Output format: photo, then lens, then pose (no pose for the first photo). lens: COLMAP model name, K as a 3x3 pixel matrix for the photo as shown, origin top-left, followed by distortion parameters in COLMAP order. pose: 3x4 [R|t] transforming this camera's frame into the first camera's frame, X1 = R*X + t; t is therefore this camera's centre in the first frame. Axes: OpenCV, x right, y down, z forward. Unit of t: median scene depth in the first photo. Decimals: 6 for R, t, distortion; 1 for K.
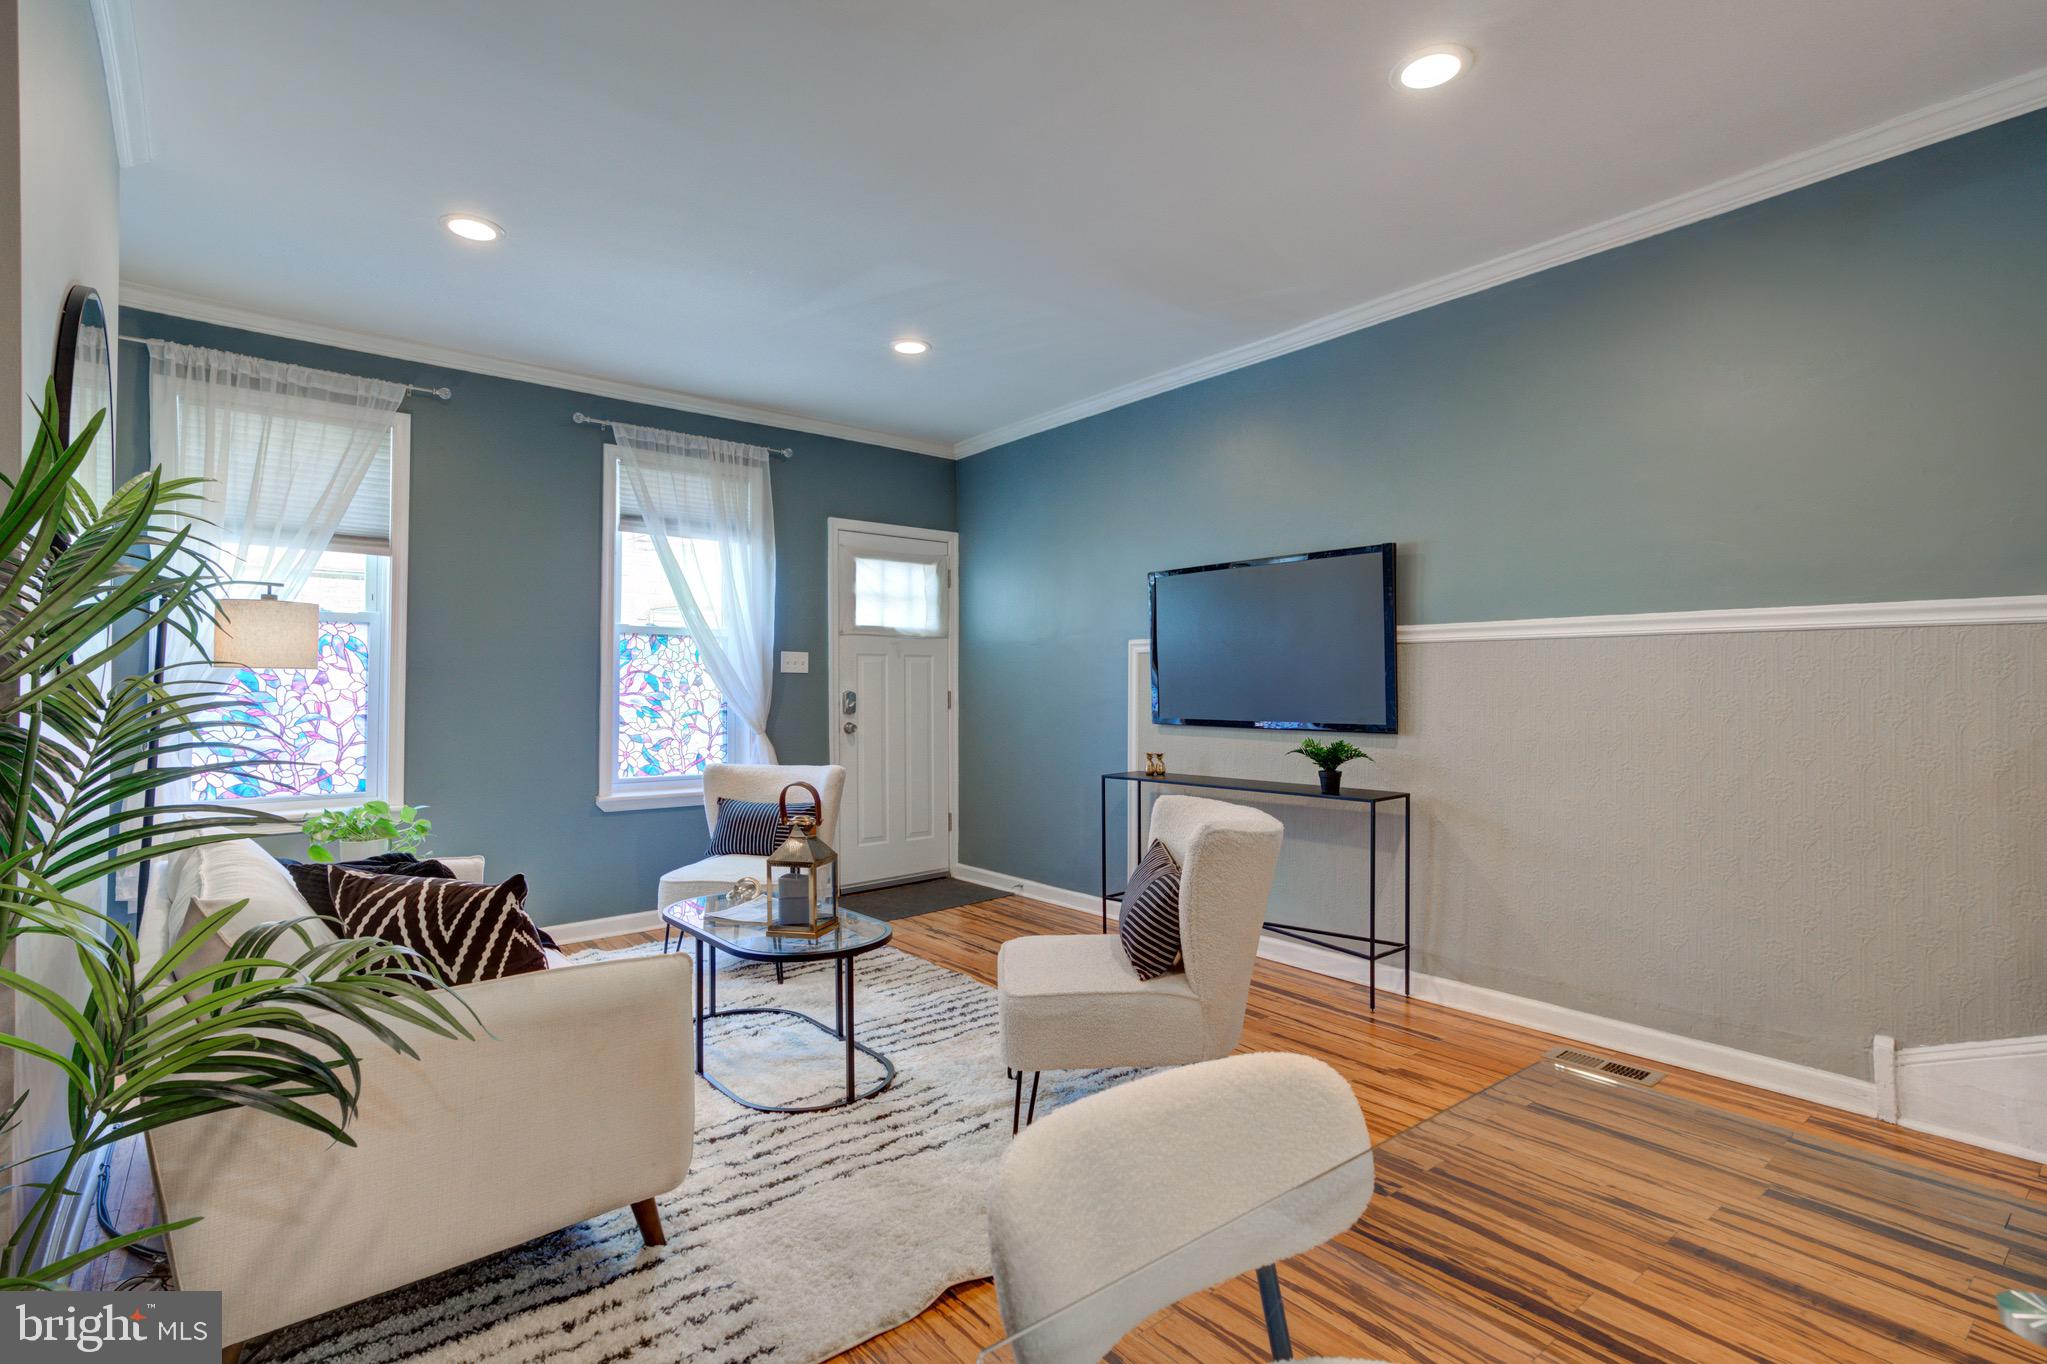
lens RADIAL K [[967.0, 0, 1020.1], [0, 967.0, 677.9], [0, 0, 1]] dist [-0.002705, 0.011443]
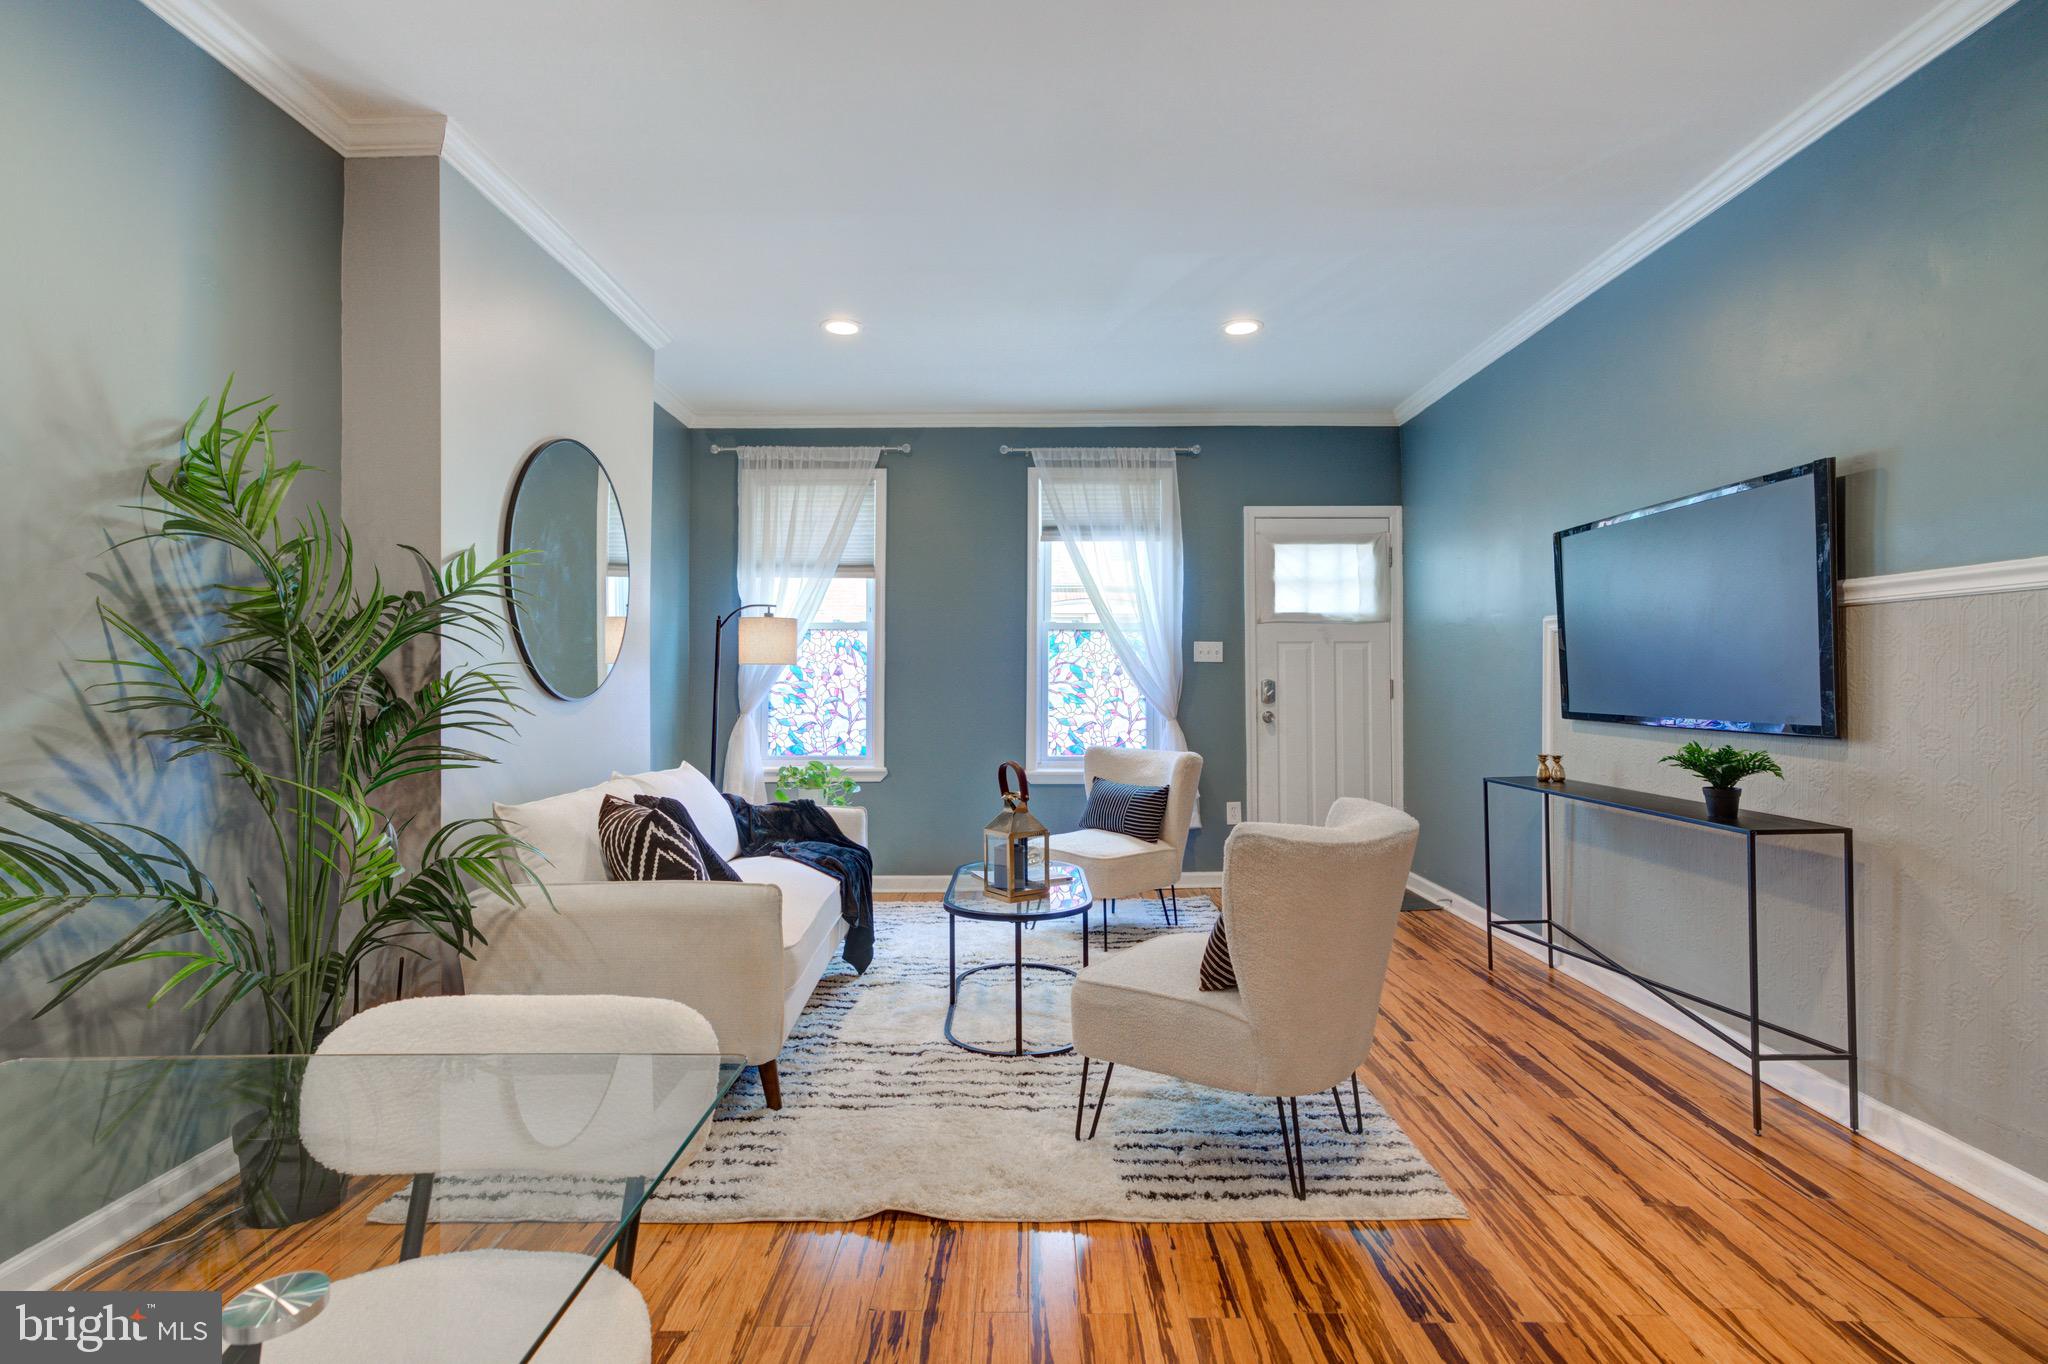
lens RADIAL K [[967.4, 0, 1027.0], [0, 967.4, 673.6], [0, 0, 1]] dist [-0.002705, 0.011443]
pose [[0.779643, -0.007126, -0.626184, 0.332927], [0.010799, 0.999940, 0.002066, 0.003495], [0.626131, -0.008373, 0.779673, 0.101289]]
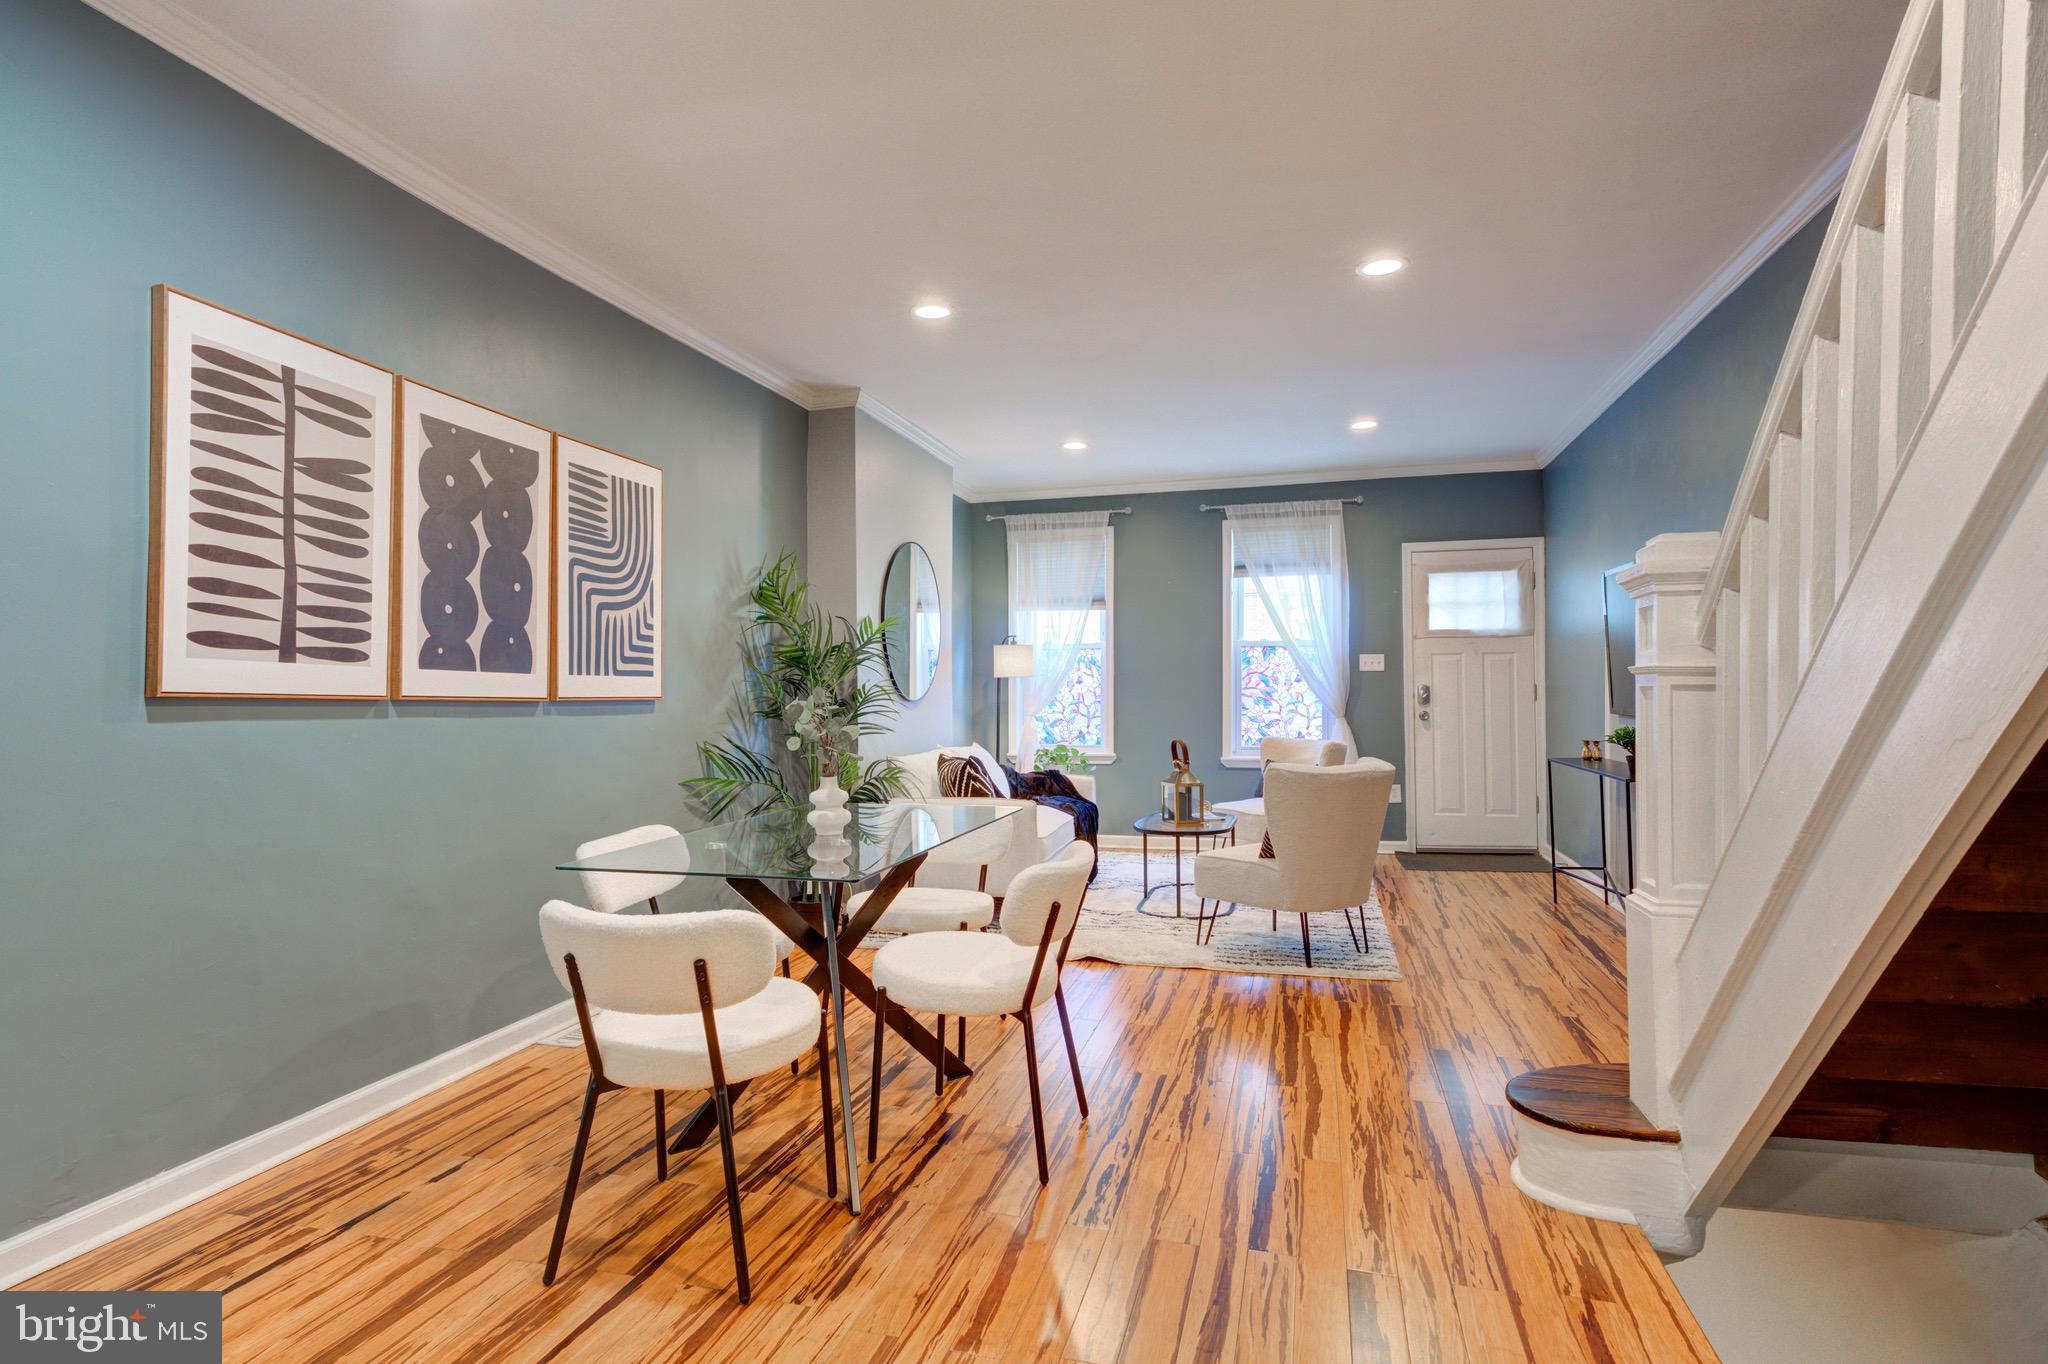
lens RADIAL K [[1043.1, 0, 1016.6], [0, 1043.1, 687.7], [0, 0, 1]] dist [-0.010034, 0.002874]
pose [[0.582615, -0.004081, -0.812738, 0.776773], [0.018181, 0.999803, 0.008013, -0.003318], [0.812545, -0.019445, 0.582574, -0.224870]]
